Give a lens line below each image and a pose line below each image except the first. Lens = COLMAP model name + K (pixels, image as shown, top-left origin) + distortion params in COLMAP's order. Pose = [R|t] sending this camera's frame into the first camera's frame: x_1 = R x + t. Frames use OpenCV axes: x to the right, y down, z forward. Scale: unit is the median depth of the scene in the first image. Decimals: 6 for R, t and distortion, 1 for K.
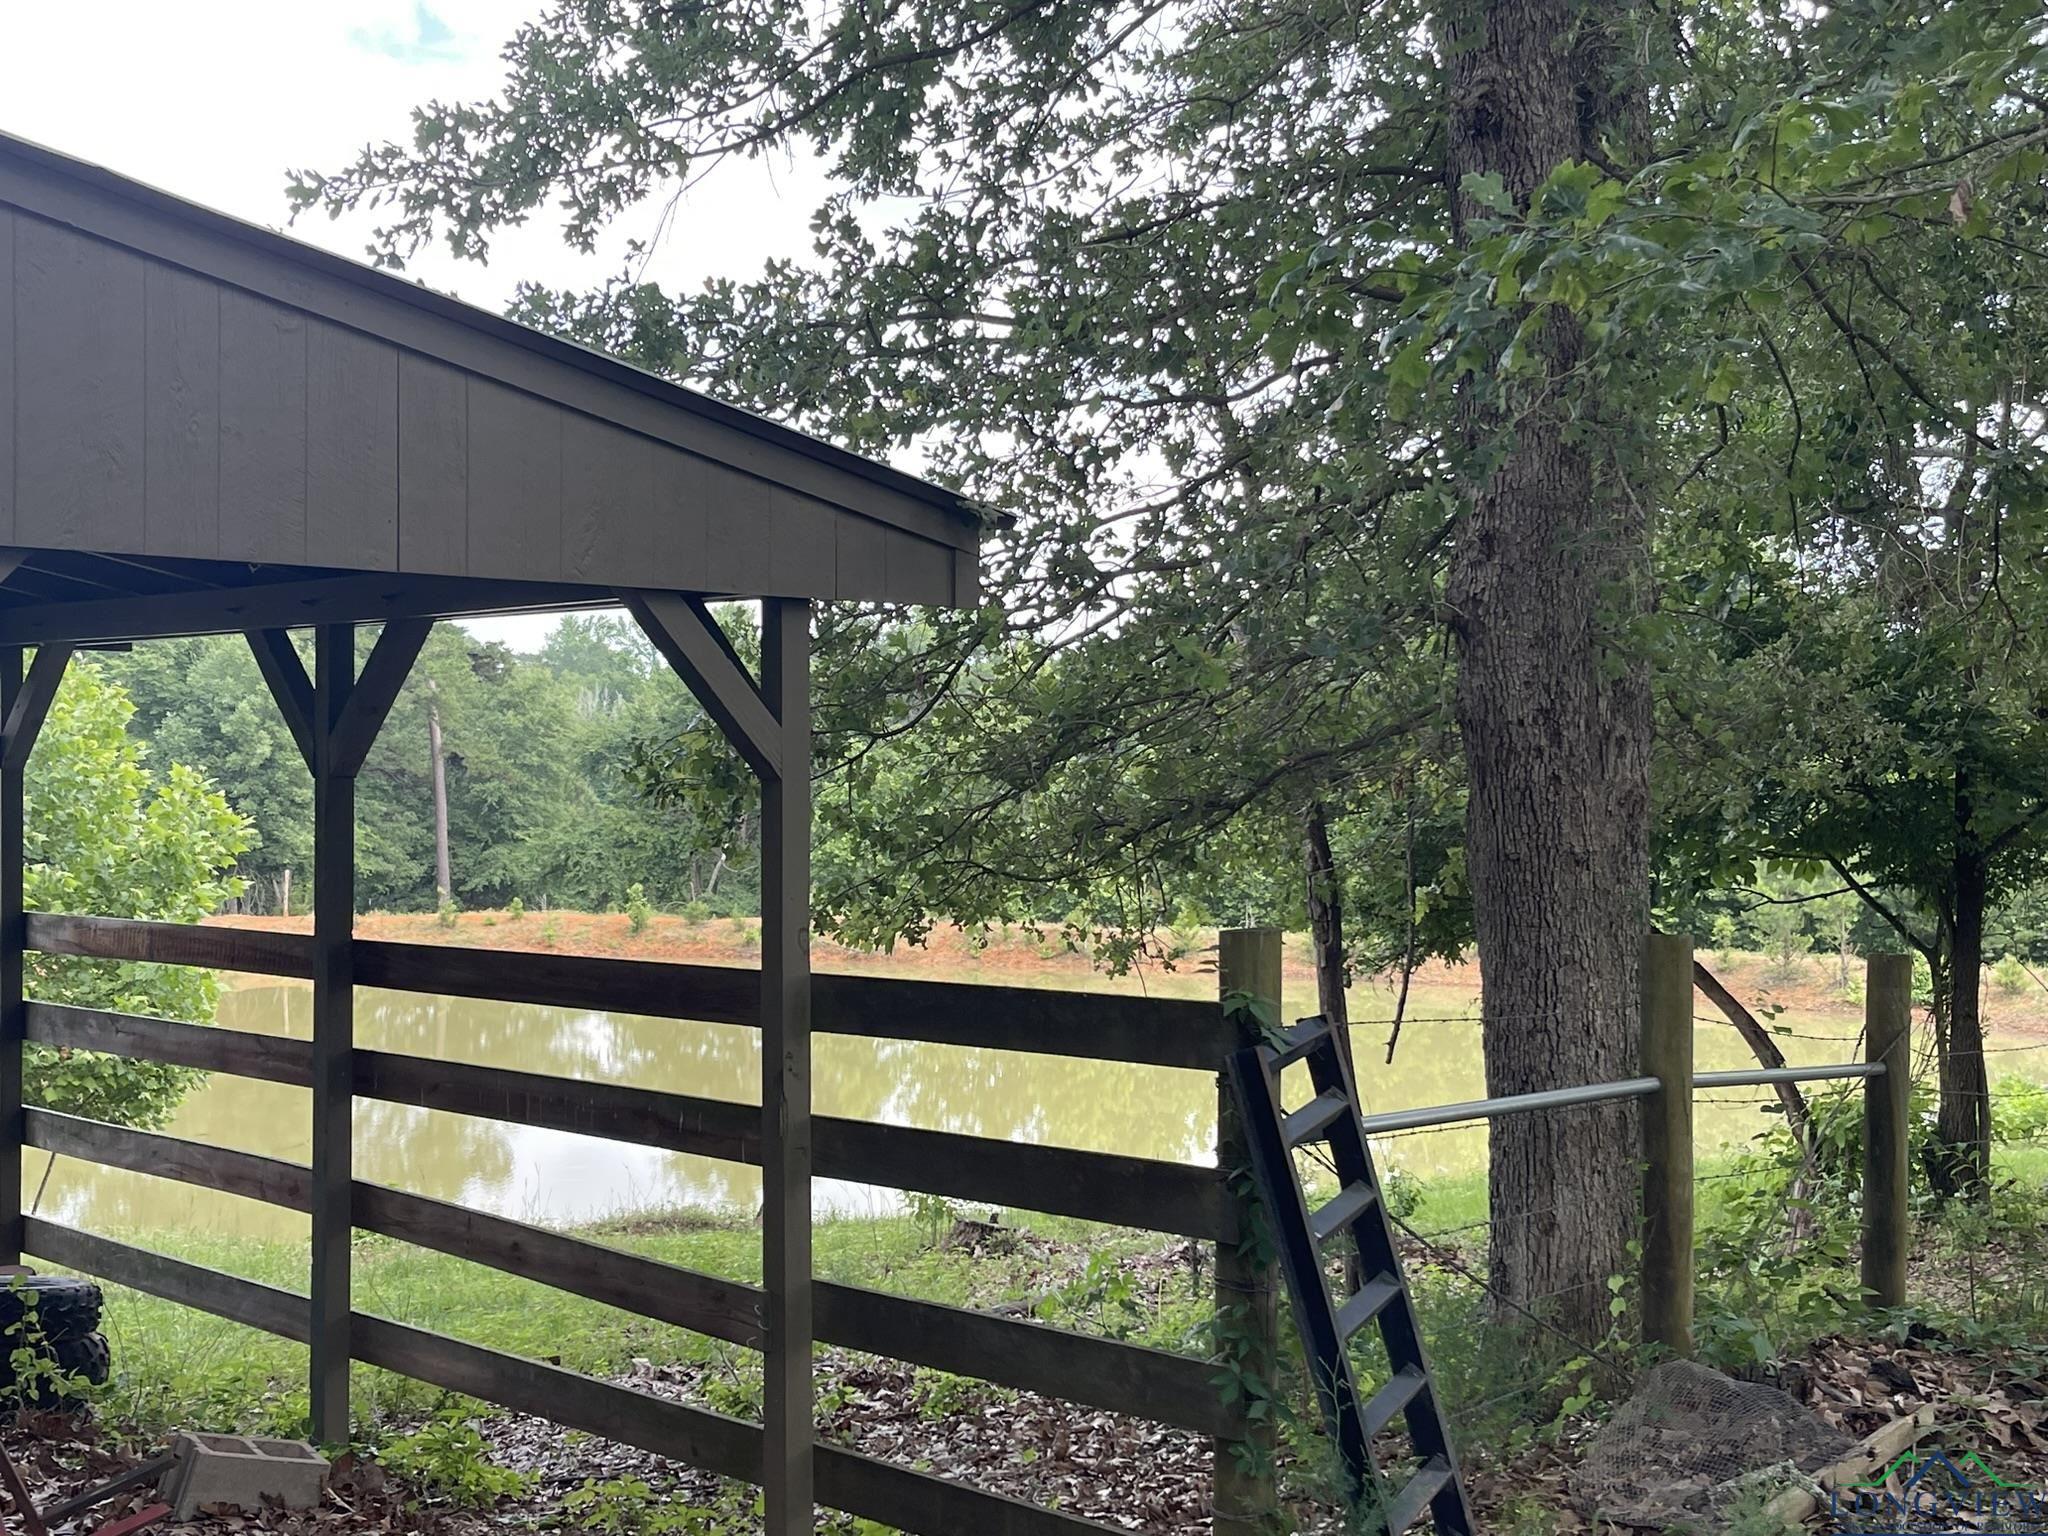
lens RADIAL K [[2325.6, 0, 1024.4], [0, 2325.6, 767.4], [0, 0, 1]] dist [0.010906, 0.000000]
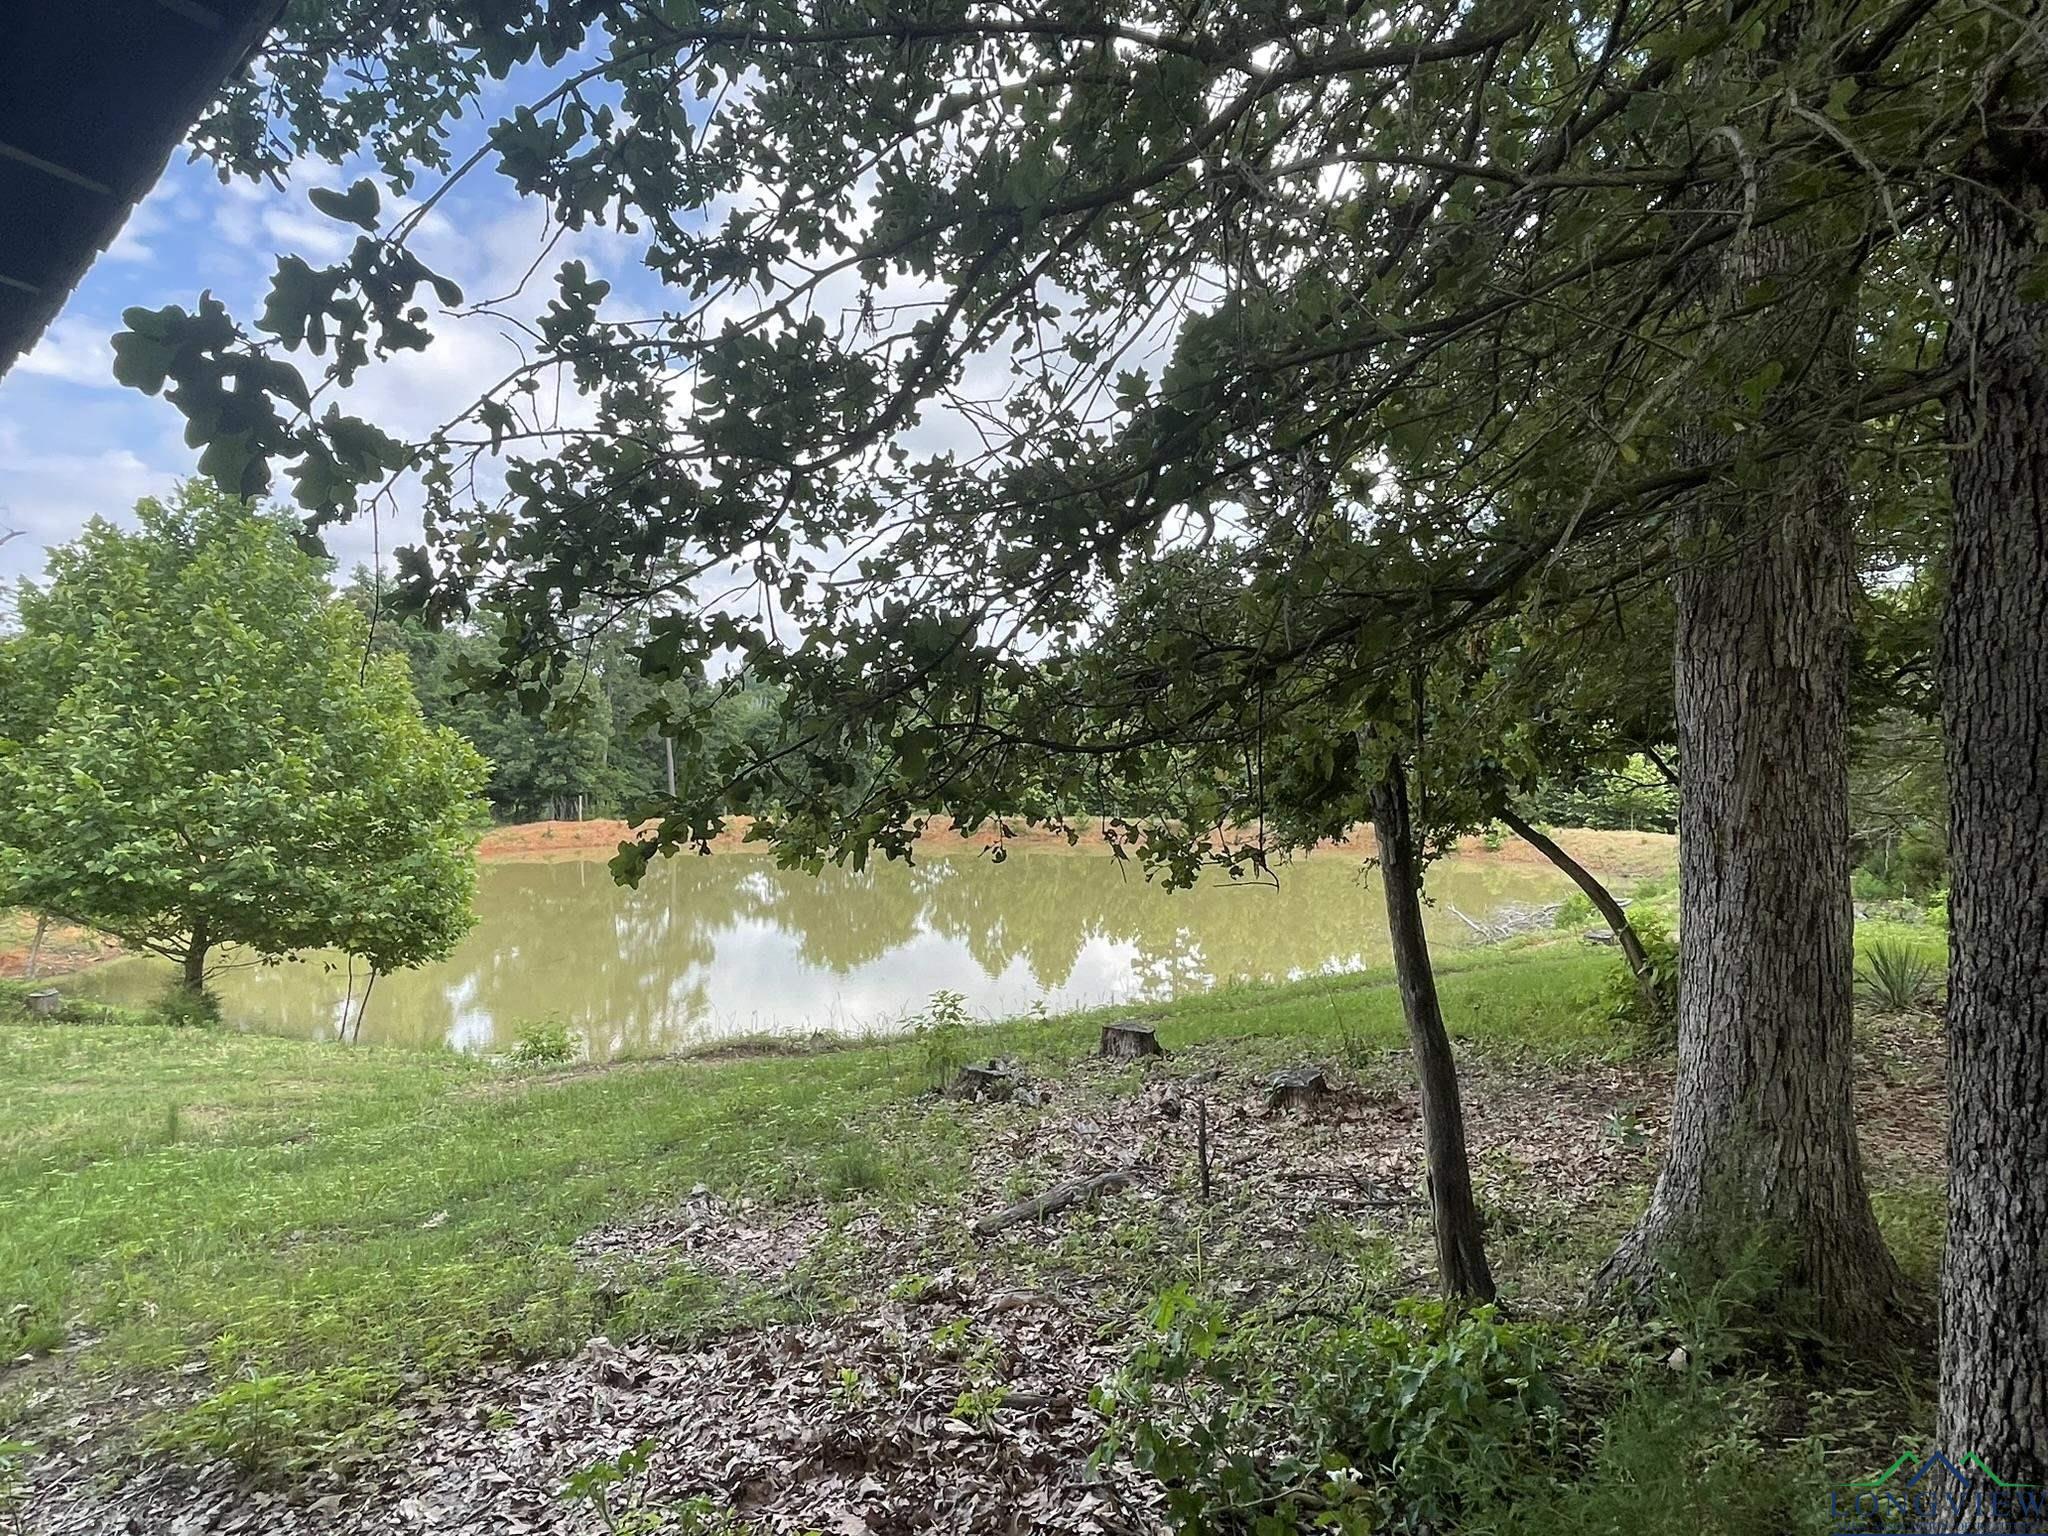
lens RADIAL K [[1193.5, 0, 1024.6], [0, 1193.5, 770.2], [0, 0, 1]] dist [-0.000398, -0.000055]
pose [[0.999309, -0.021457, 0.030357, -0.019031], [0.020576, 0.999367, 0.029029, 0.039487], [-0.030960, -0.028384, 0.999118, 0.619148]]
